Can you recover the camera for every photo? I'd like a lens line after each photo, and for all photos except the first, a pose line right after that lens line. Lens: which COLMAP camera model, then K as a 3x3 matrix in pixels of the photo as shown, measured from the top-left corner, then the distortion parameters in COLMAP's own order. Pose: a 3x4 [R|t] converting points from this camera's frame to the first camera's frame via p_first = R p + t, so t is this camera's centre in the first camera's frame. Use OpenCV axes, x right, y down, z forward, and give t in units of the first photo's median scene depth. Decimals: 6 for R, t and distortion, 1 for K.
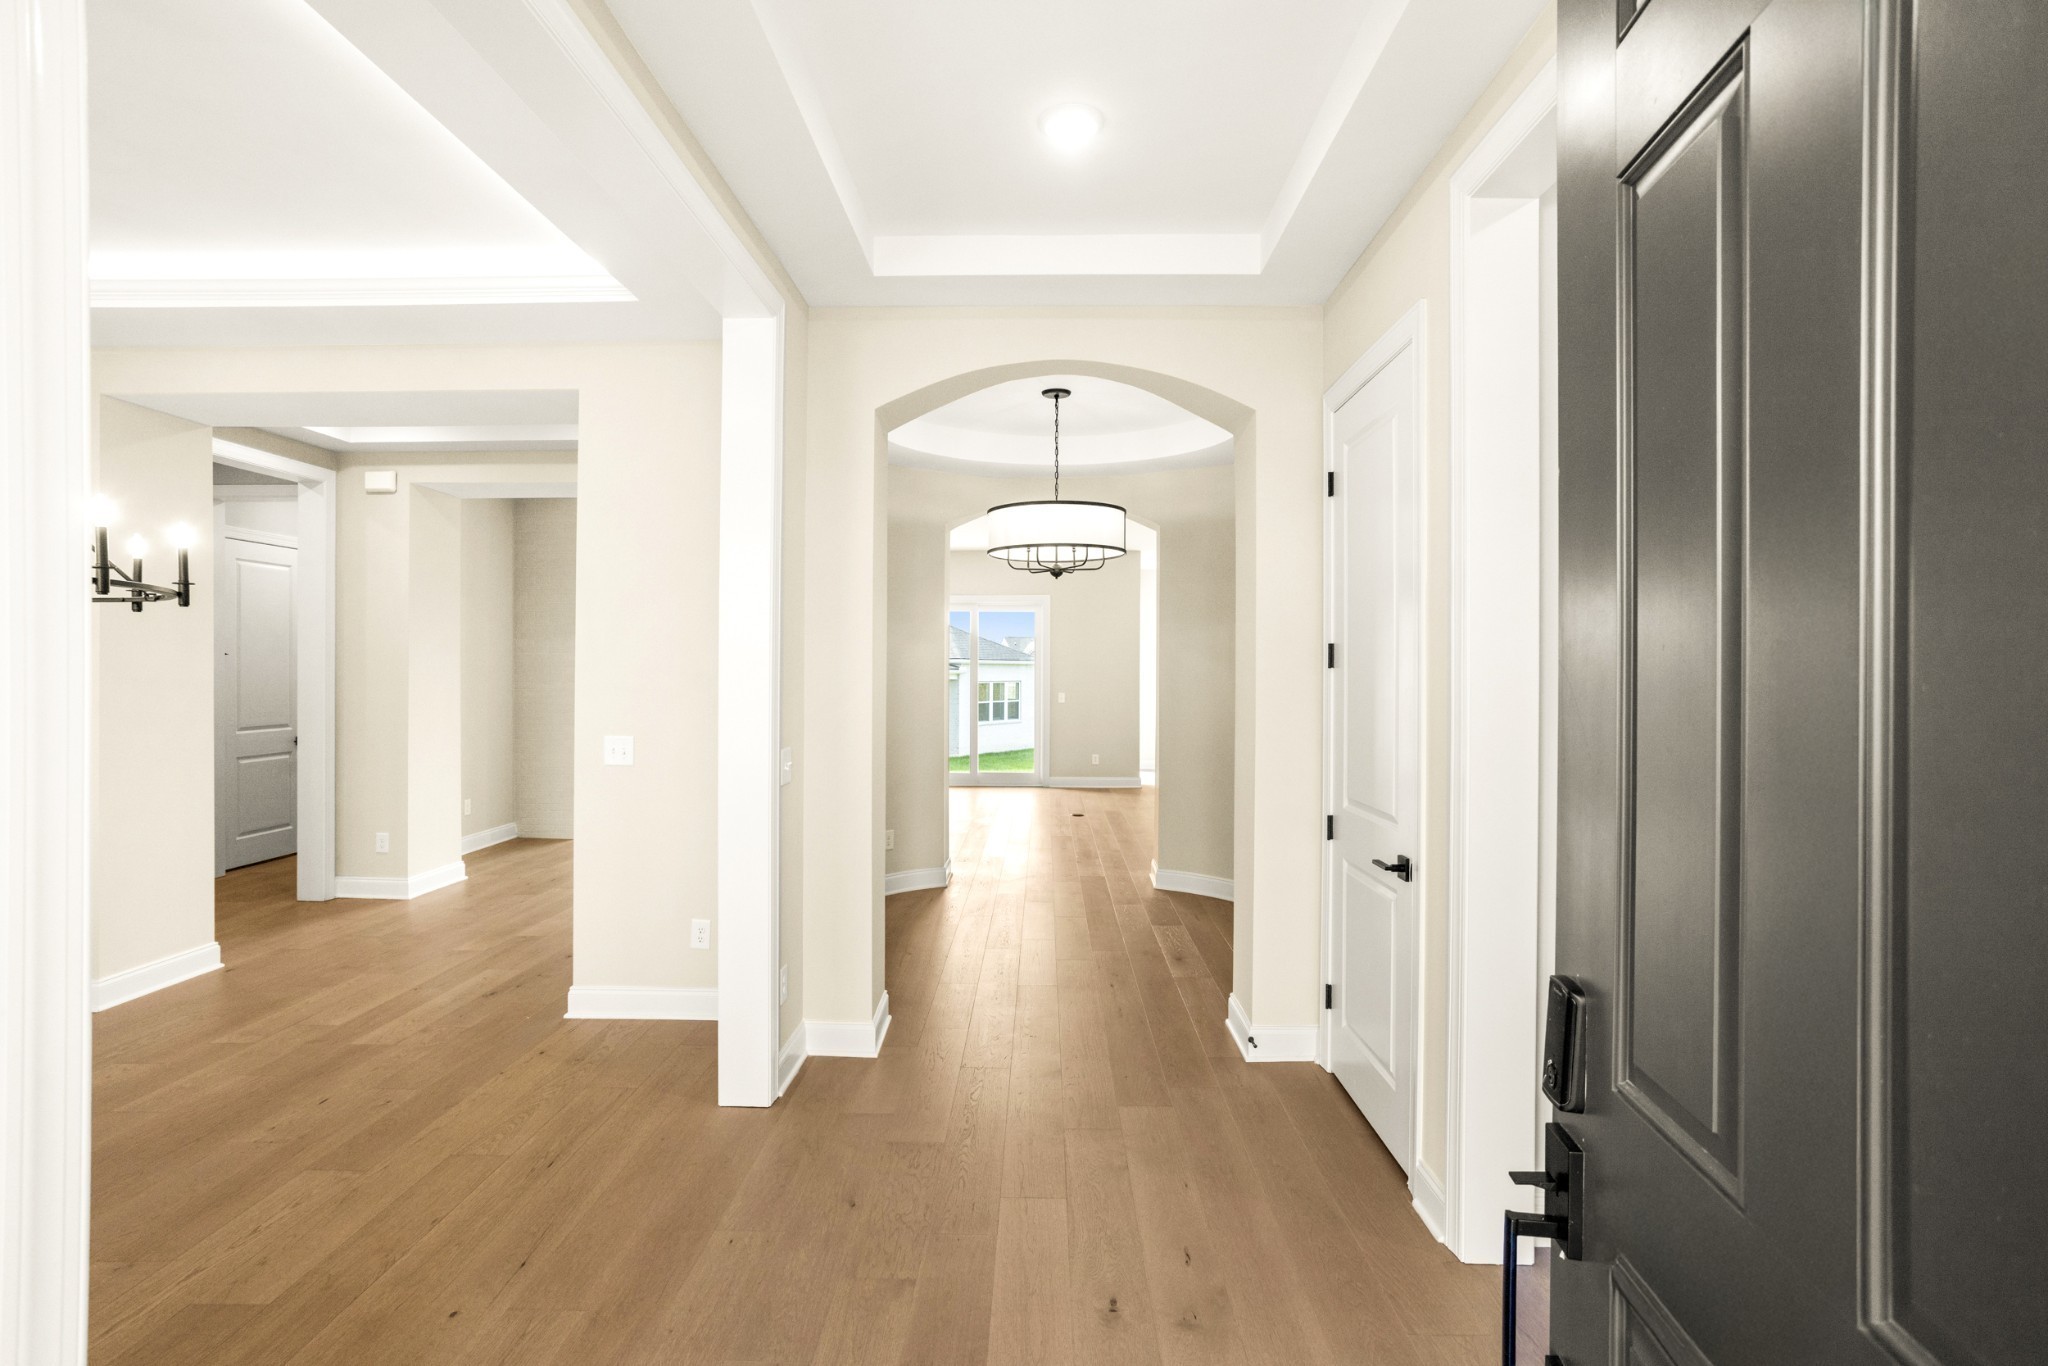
lens RADIAL K [[978.2, 0, 1013.1], [0, 978.2, 686.5], [0, 0, 1]] dist [-0.034382, 0.030960]
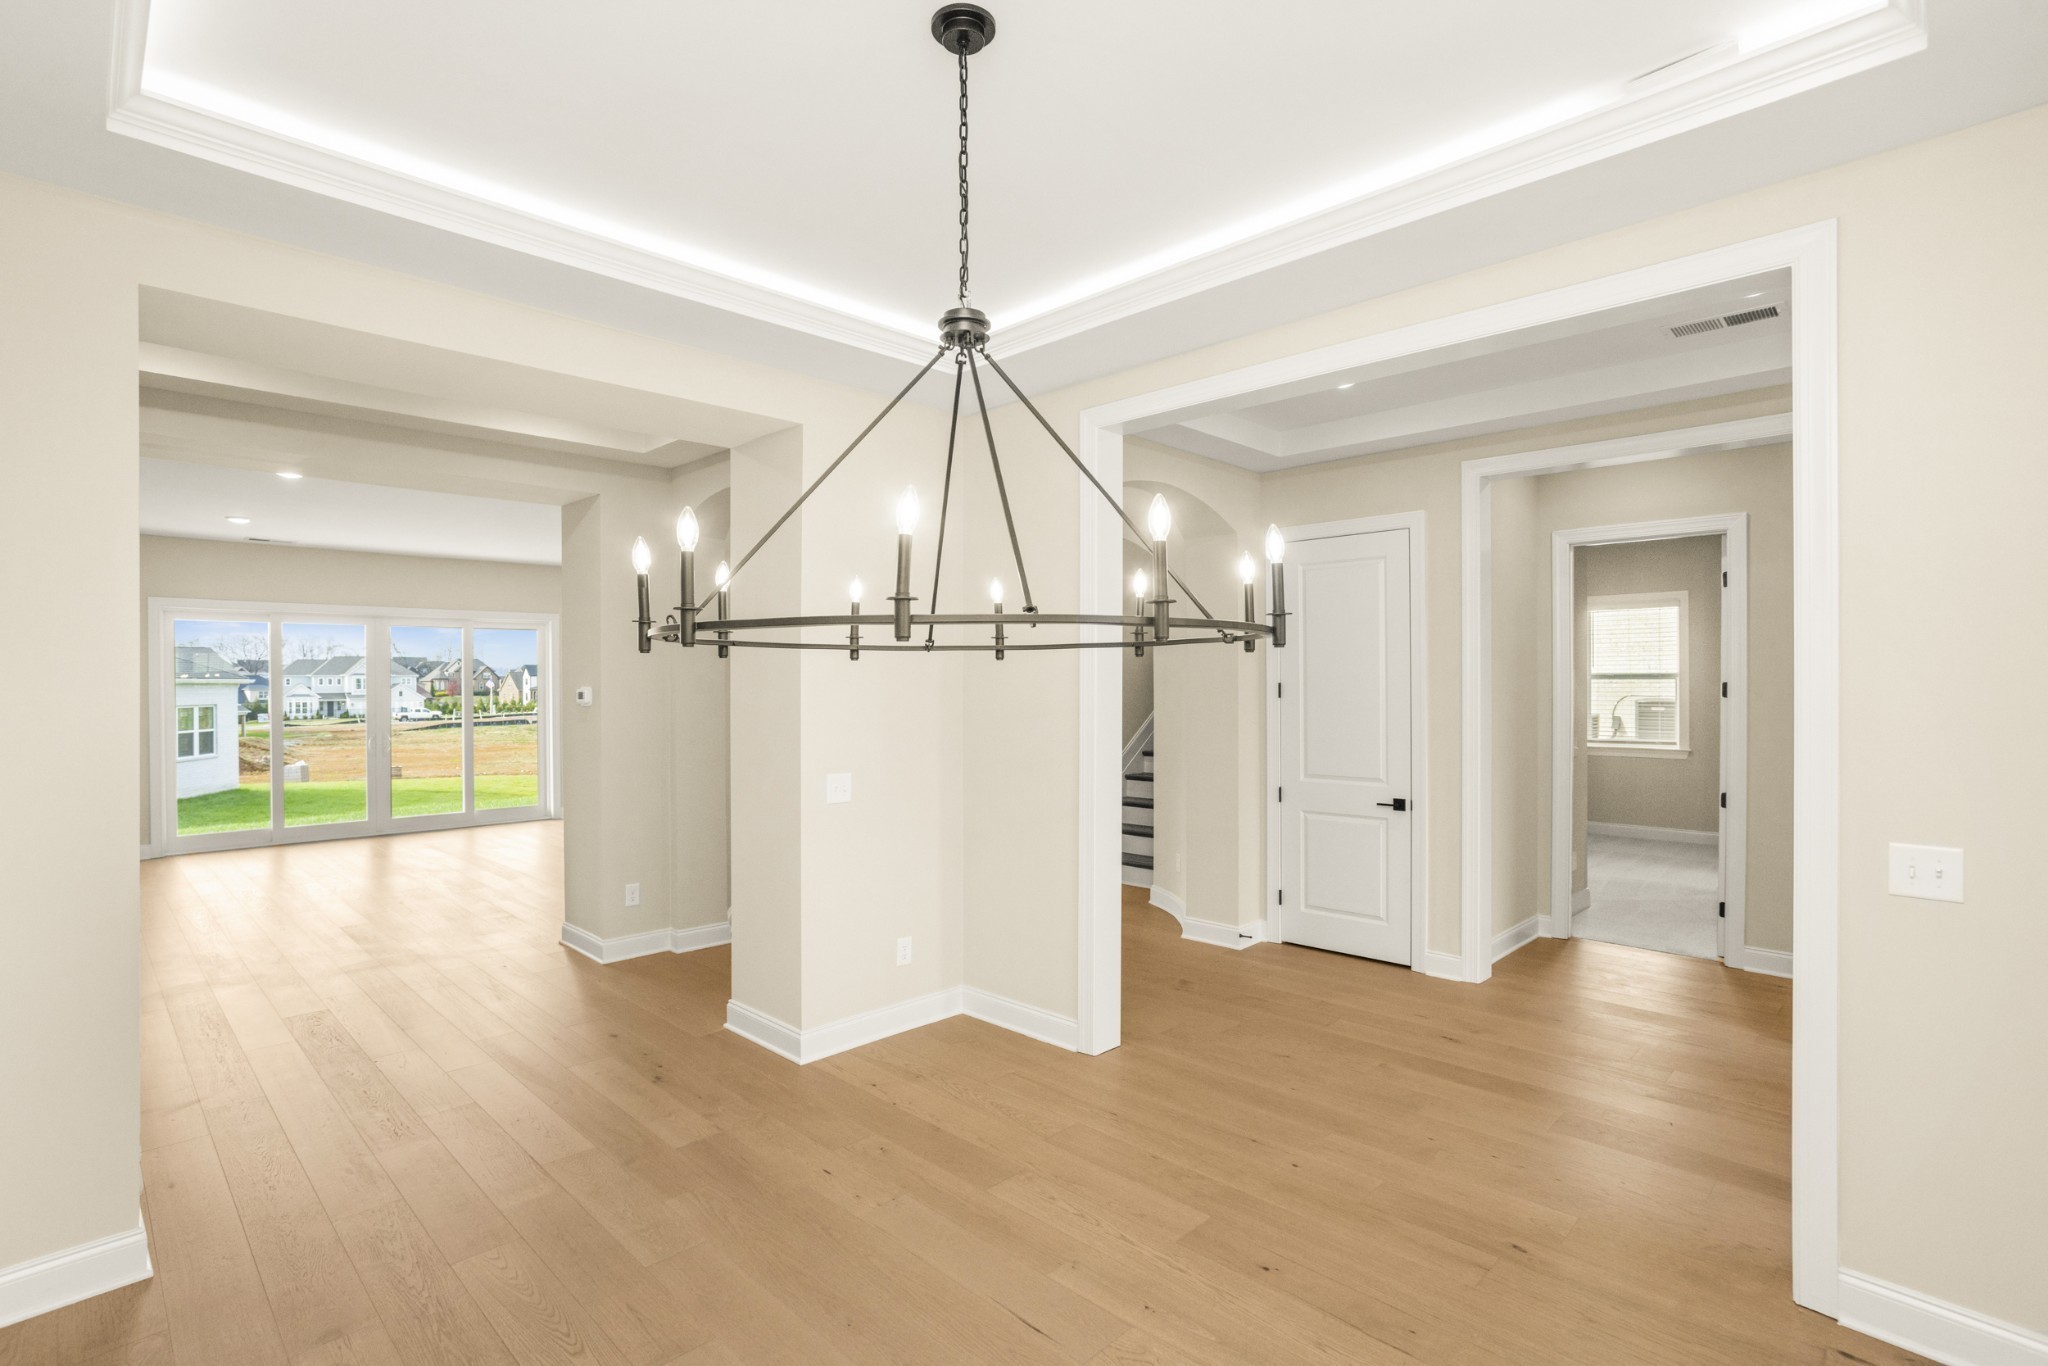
lens RADIAL K [[978.2, 0, 1013.1], [0, 978.2, 686.5], [0, 0, 1]] dist [-0.034382, 0.030960]
pose [[0.685146, -0.008174, 0.728360, -1.320766], [0.018018, 0.999821, -0.005729, -0.040646], [-0.728183, 0.017049, 0.685170, 0.212635]]
